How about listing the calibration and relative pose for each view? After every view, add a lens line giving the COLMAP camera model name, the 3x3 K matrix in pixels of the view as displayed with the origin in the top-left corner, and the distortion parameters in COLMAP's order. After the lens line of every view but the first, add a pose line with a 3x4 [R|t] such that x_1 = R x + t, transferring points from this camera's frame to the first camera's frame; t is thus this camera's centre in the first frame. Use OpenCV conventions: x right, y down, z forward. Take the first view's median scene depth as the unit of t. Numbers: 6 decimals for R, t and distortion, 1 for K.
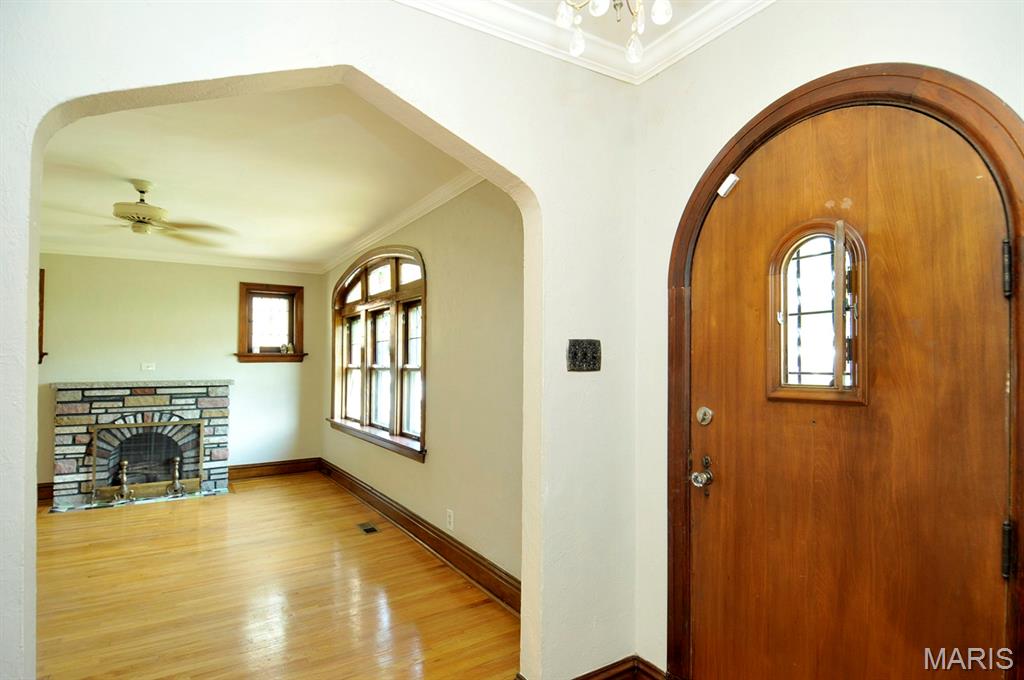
lens RADIAL K [[548.7, 0, 512.7], [0, 548.7, 344.7], [0, 0, 1]] dist [0.104795, -0.091364]
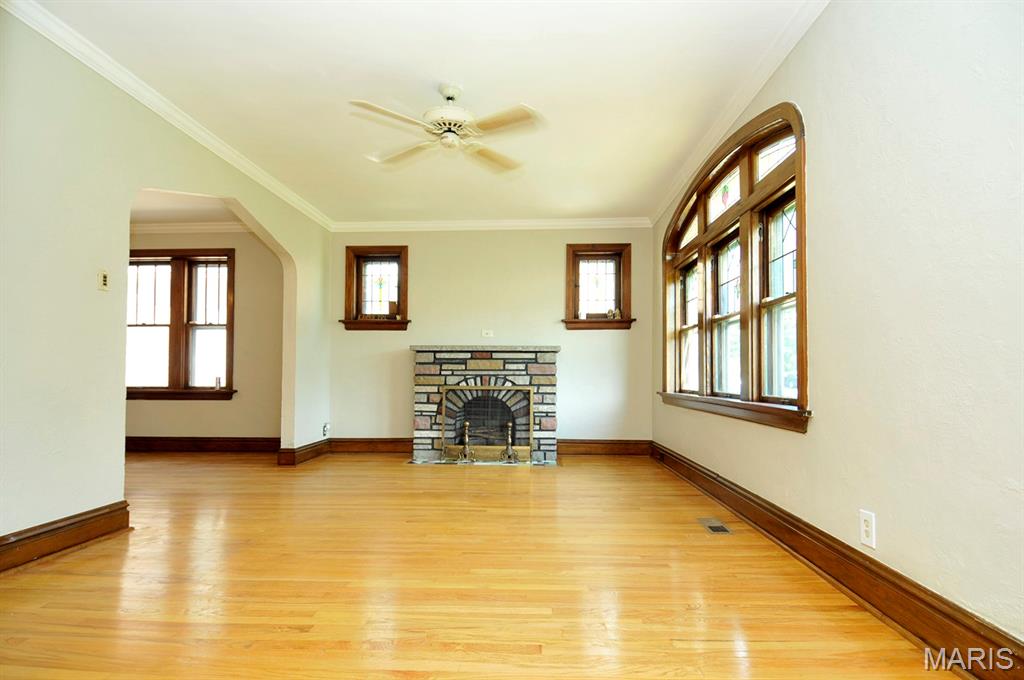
lens RADIAL K [[540.7, 0, 509.5], [0, 540.7, 361.4], [0, 0, 1]] dist [0.045450, -0.052146]
pose [[0.824386, -0.009513, -0.565948, -0.066327], [0.011346, 0.999936, -0.000280, 0.097509], [0.565914, -0.006190, 0.824441, 0.235441]]
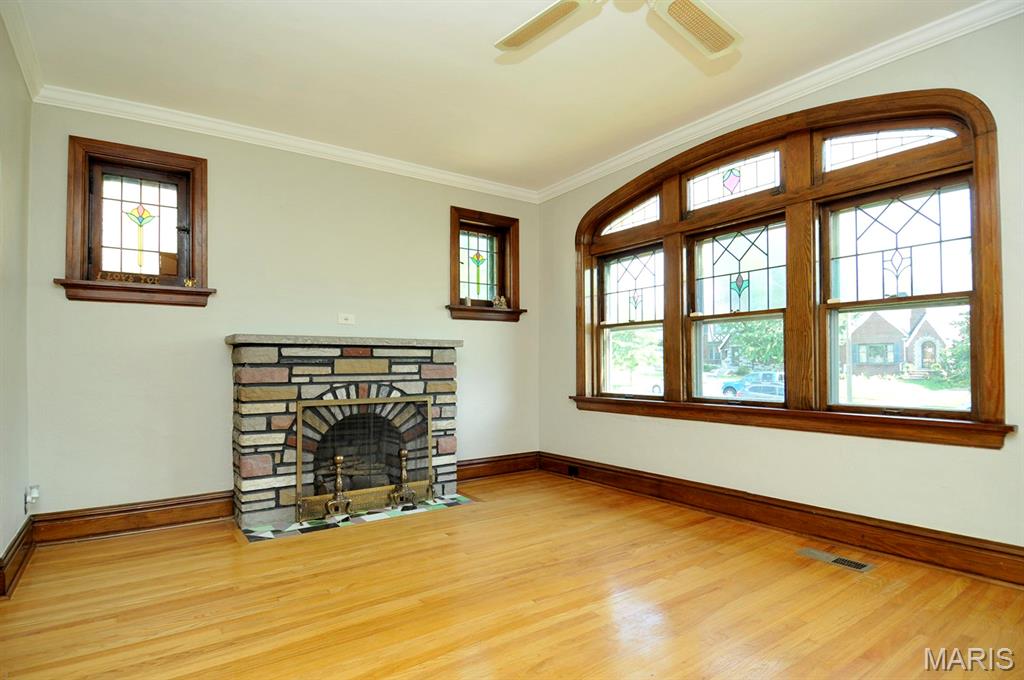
lens RADIAL K [[529.2, 0, 514.0], [0, 529.2, 362.9], [0, 0, 1]] dist [0.037472, -0.047527]
pose [[0.997543, -0.003583, 0.069968, -0.528639], [0.001811, 0.999676, 0.025378, 0.082533], [-0.070036, -0.025189, 0.997226, 0.371825]]
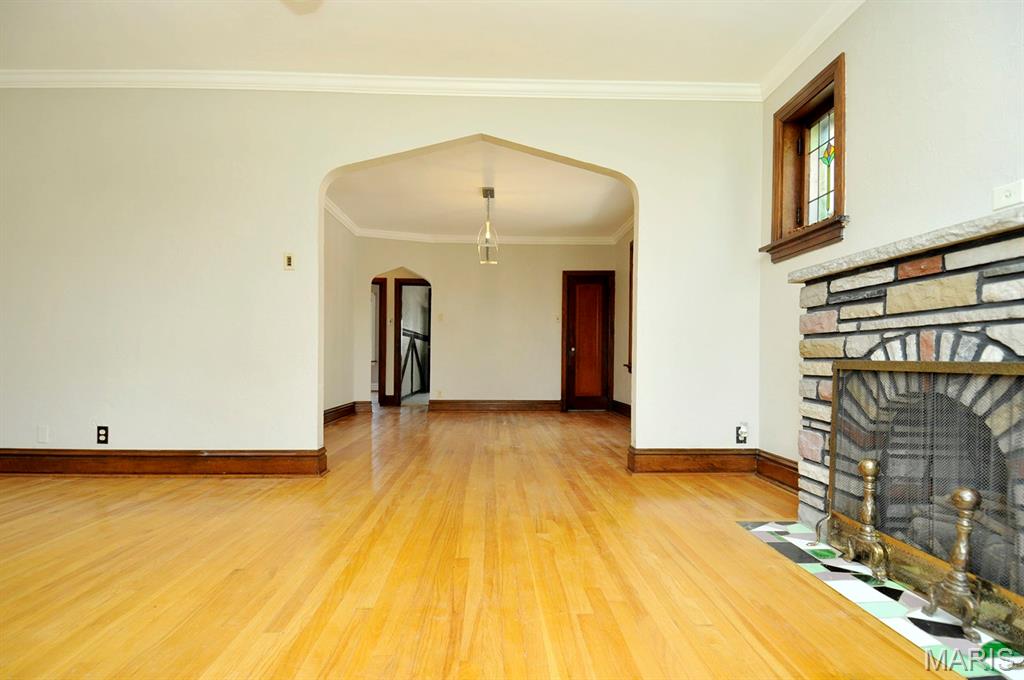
lens RADIAL K [[529.2, 0, 514.0], [0, 529.2, 362.9], [0, 0, 1]] dist [0.037472, -0.047527]
pose [[-0.487464, 0.006620, -0.873118, -0.275039], [0.020212, 0.999789, -0.003704, 0.139270], [0.872909, -0.019453, -0.487495, 0.971947]]
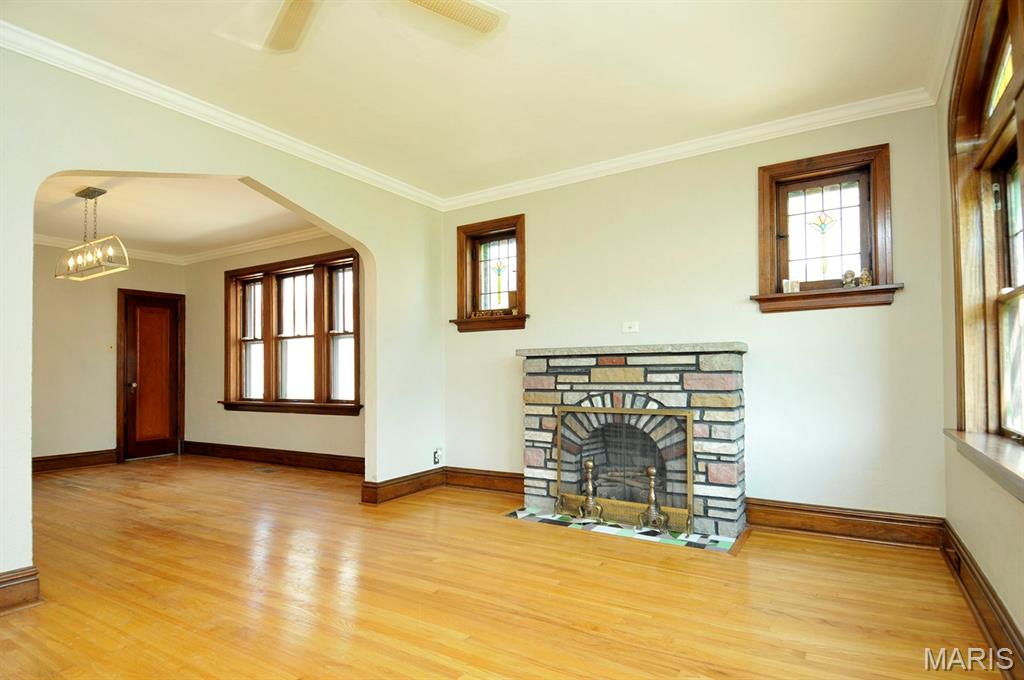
lens RADIAL K [[540.7, 0, 509.5], [0, 540.7, 361.4], [0, 0, 1]] dist [0.045450, -0.052146]
pose [[0.446266, -0.020559, -0.894664, -0.140470], [0.035562, 0.999354, -0.005226, 0.085158], [0.894193, -0.029484, 0.446709, 0.625087]]
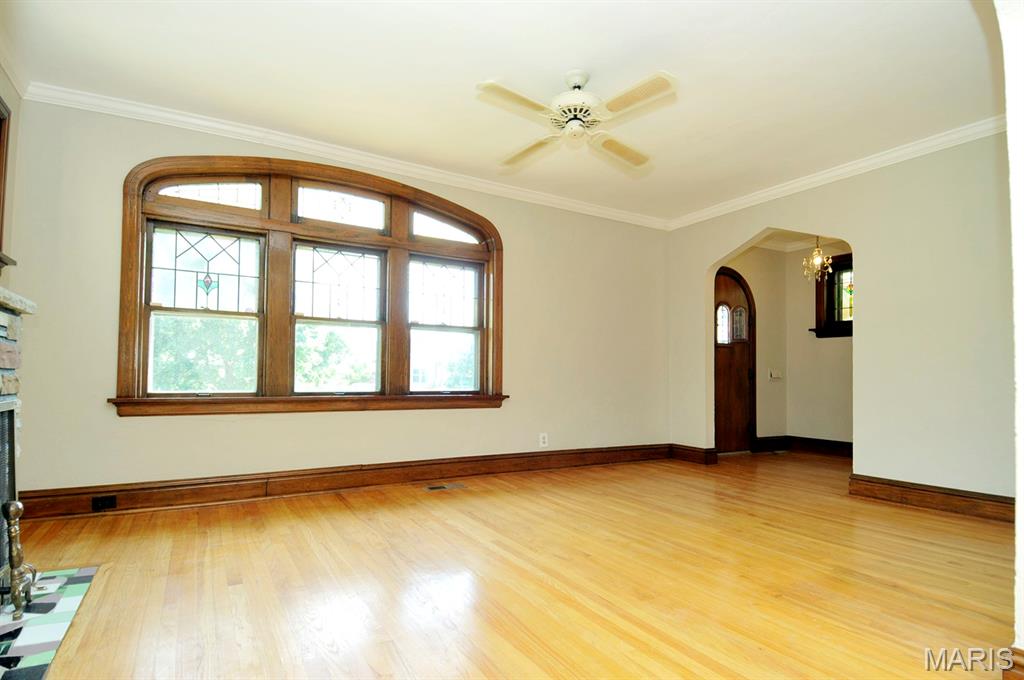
lens RADIAL K [[529.2, 0, 514.0], [0, 529.2, 362.9], [0, 0, 1]] dist [0.037472, -0.047527]
pose [[0.017702, 0.030473, 0.999379, -0.954928], [-0.040799, 0.998725, -0.029731, 0.113895], [-0.999011, -0.040247, 0.018923, 0.714678]]
